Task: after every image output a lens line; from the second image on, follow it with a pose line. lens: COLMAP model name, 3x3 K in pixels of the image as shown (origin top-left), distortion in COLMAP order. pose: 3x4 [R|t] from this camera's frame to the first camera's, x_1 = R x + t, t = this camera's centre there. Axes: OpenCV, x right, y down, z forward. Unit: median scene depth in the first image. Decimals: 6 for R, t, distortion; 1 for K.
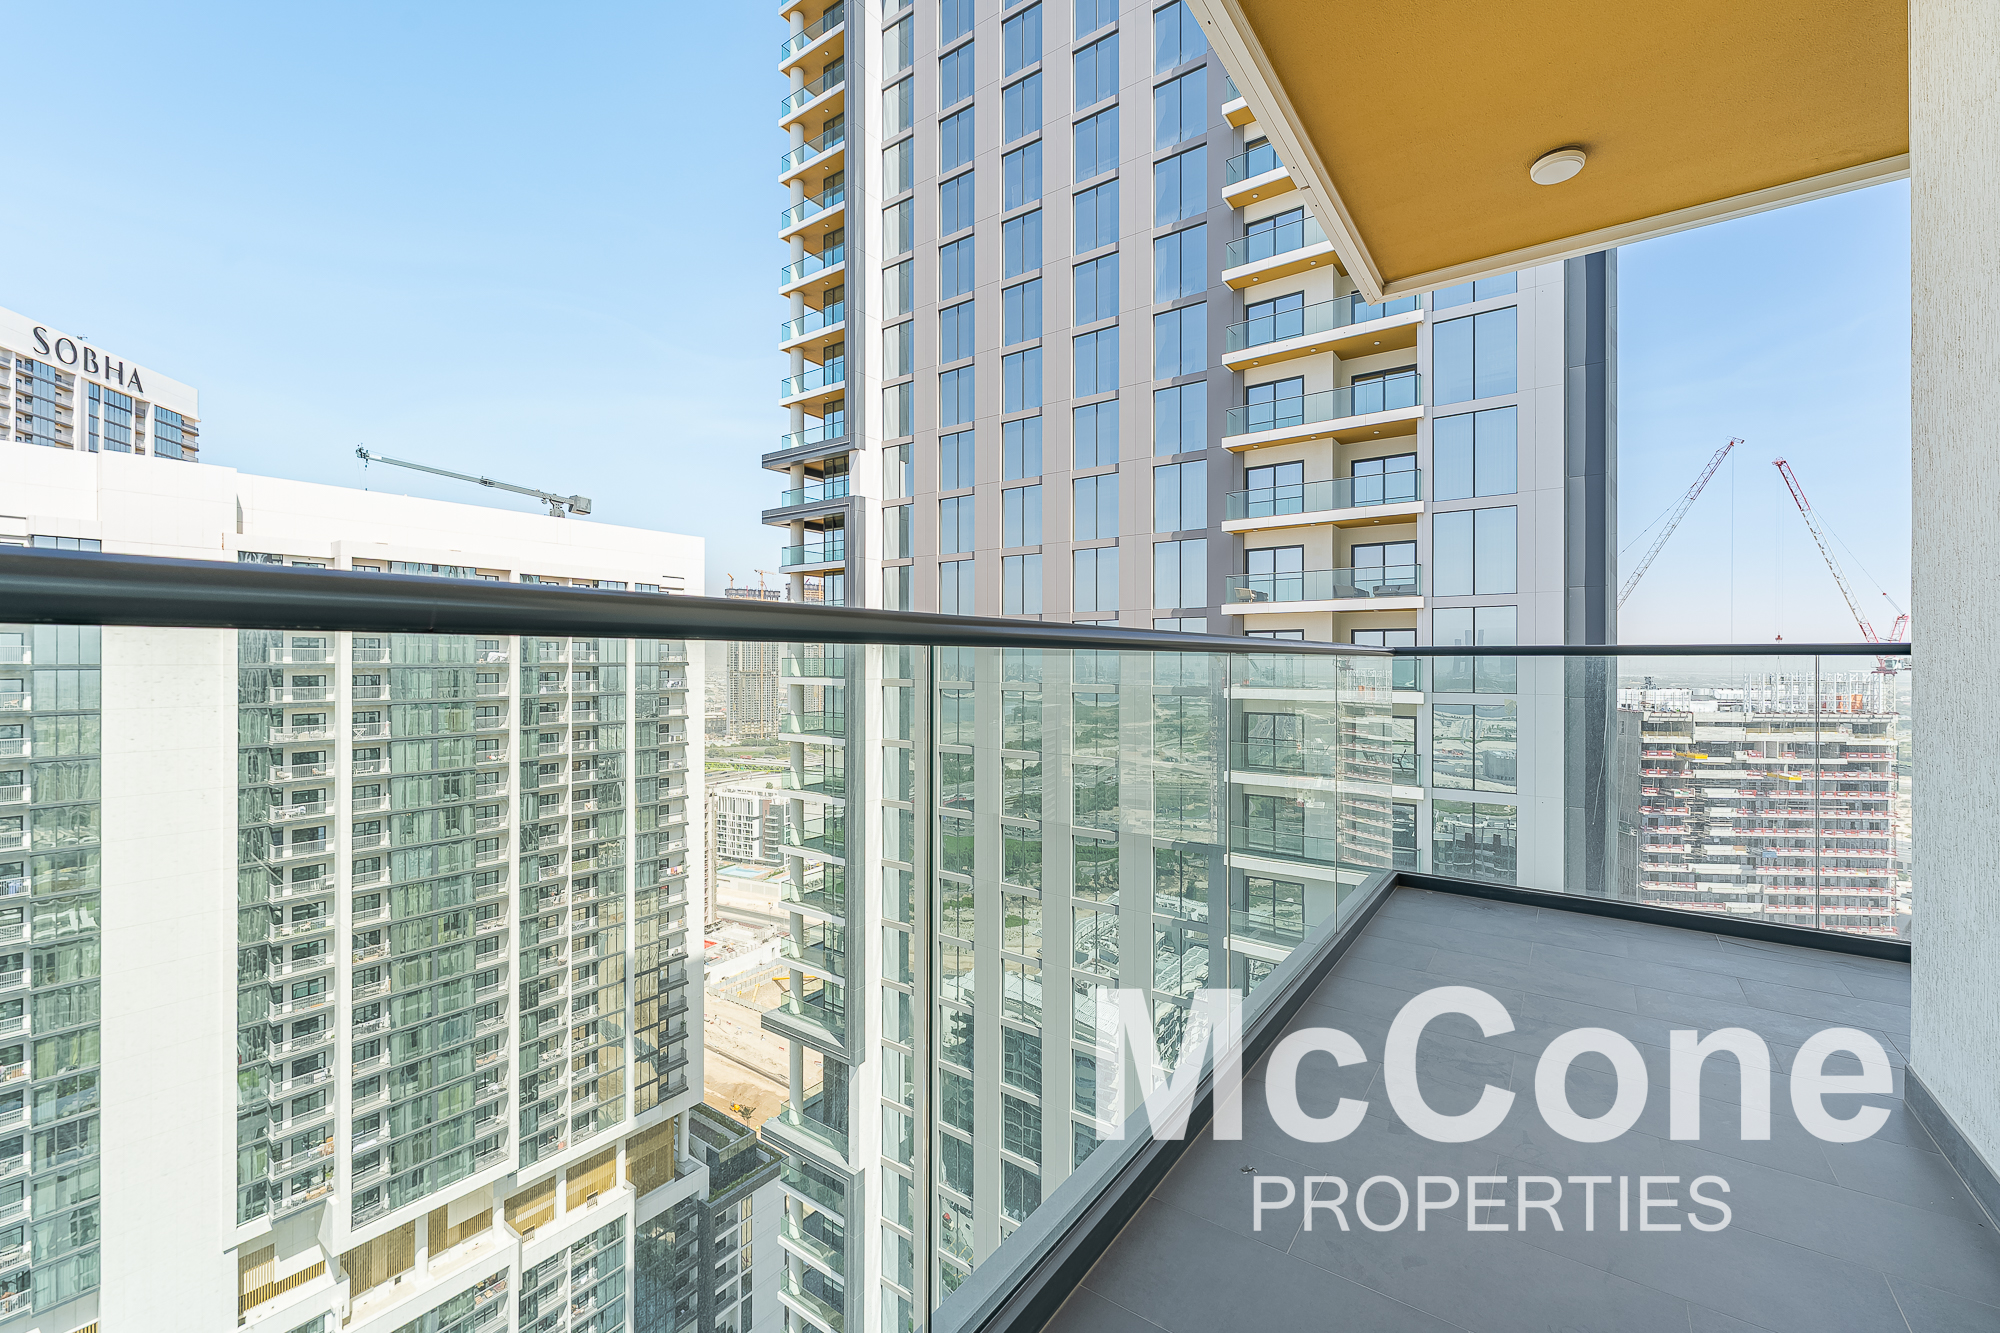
lens RADIAL K [[811.2, 0, 963.5], [0, 811.2, 657.7], [0, 0, 1]] dist [0.001435, -0.000267]
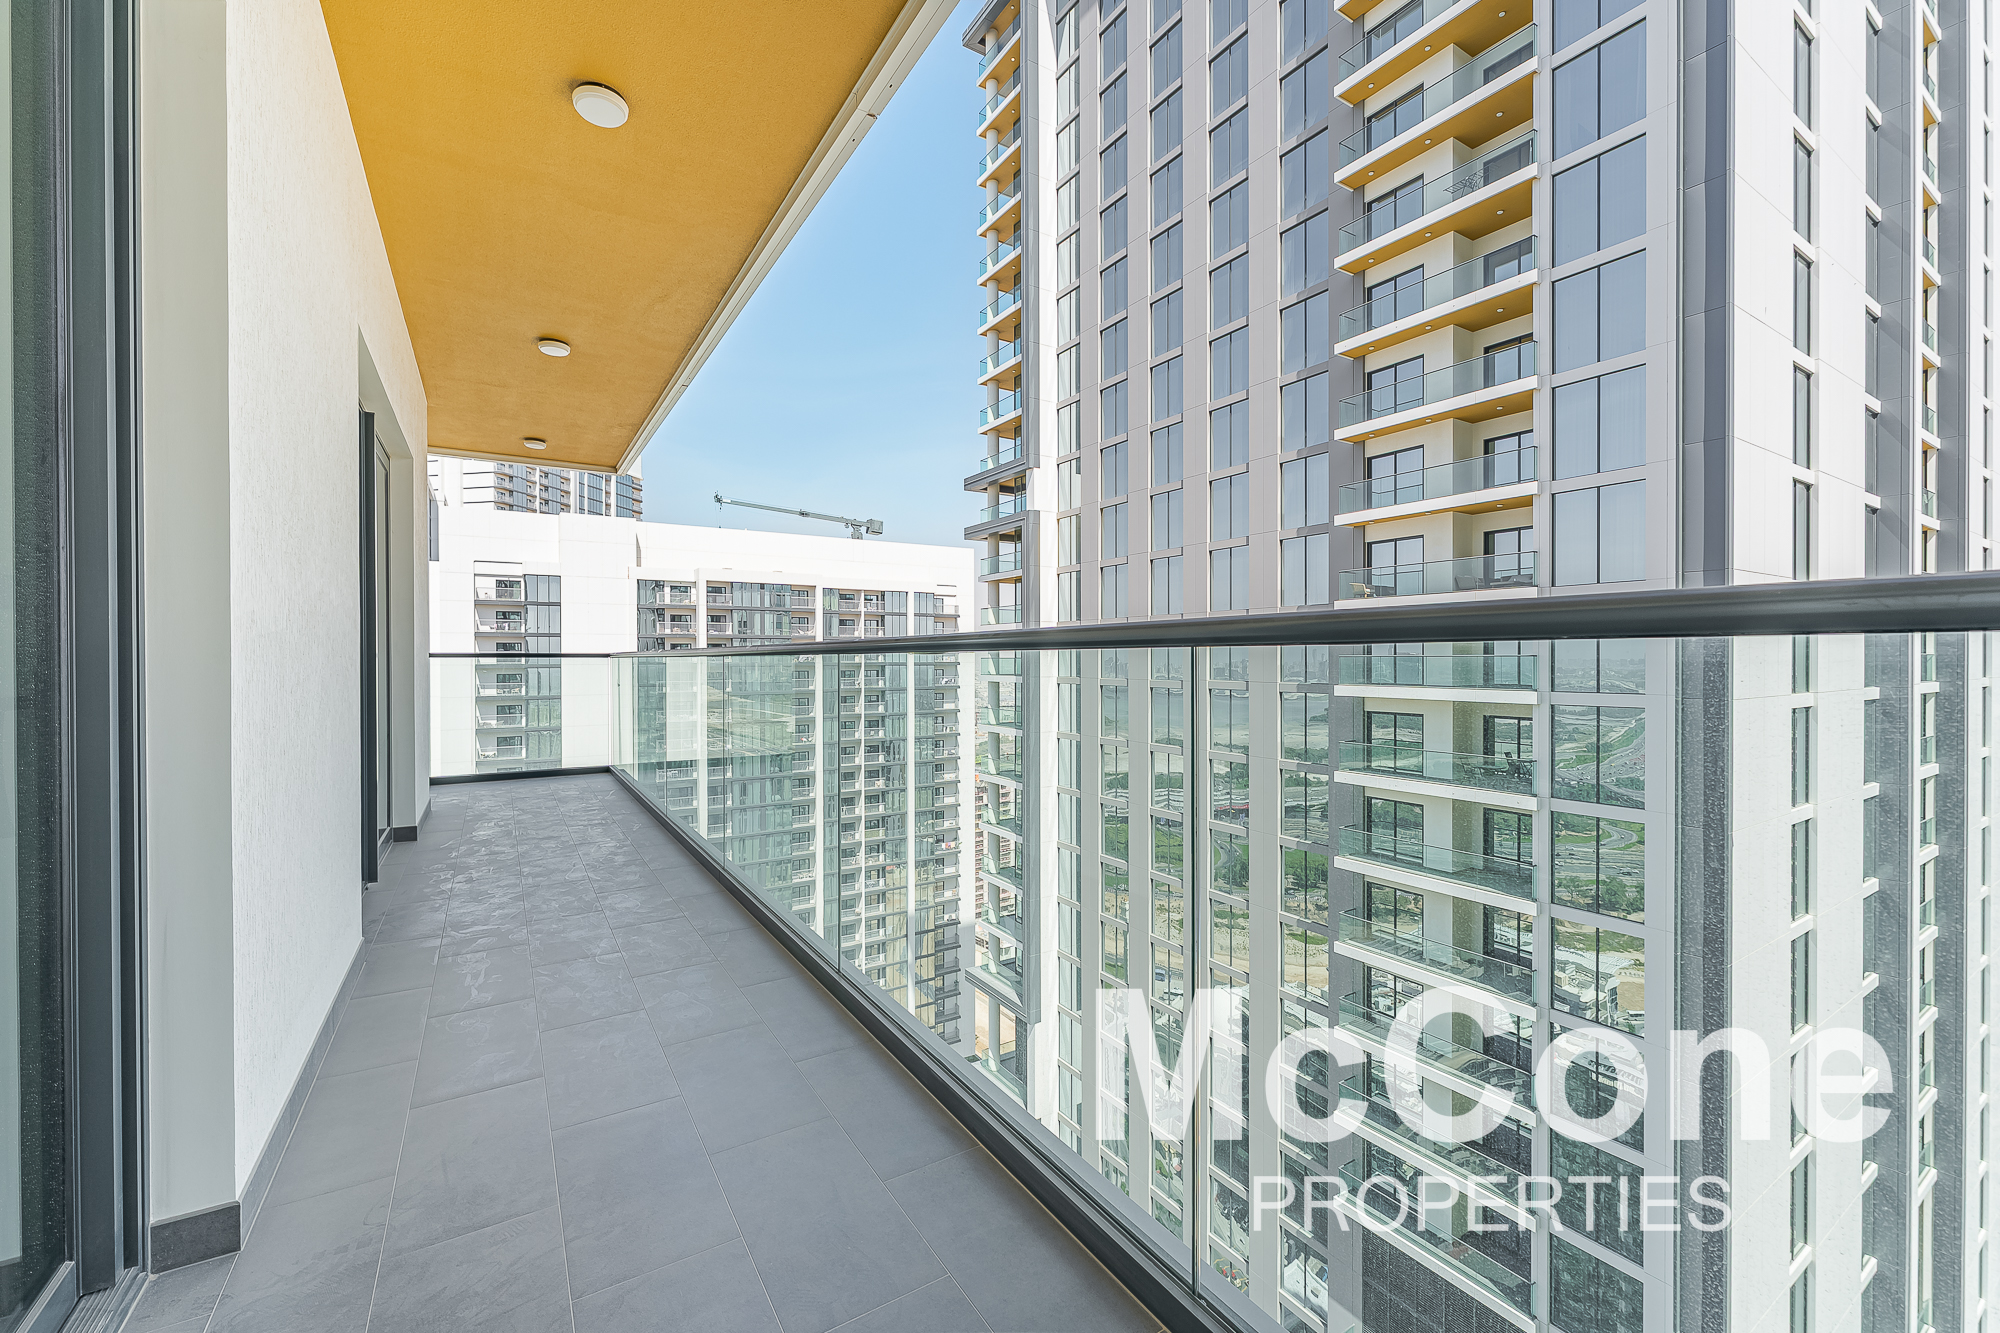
lens RADIAL K [[811.2, 0, 982.2], [0, 811.2, 662.8], [0, 0, 1]] dist [0.001435, -0.000267]
pose [[0.925235, -0.001201, -0.379392, 0.151523], [0.004044, 0.999969, 0.006698, 0.000517], [0.379373, -0.007732, 0.925212, -0.033138]]
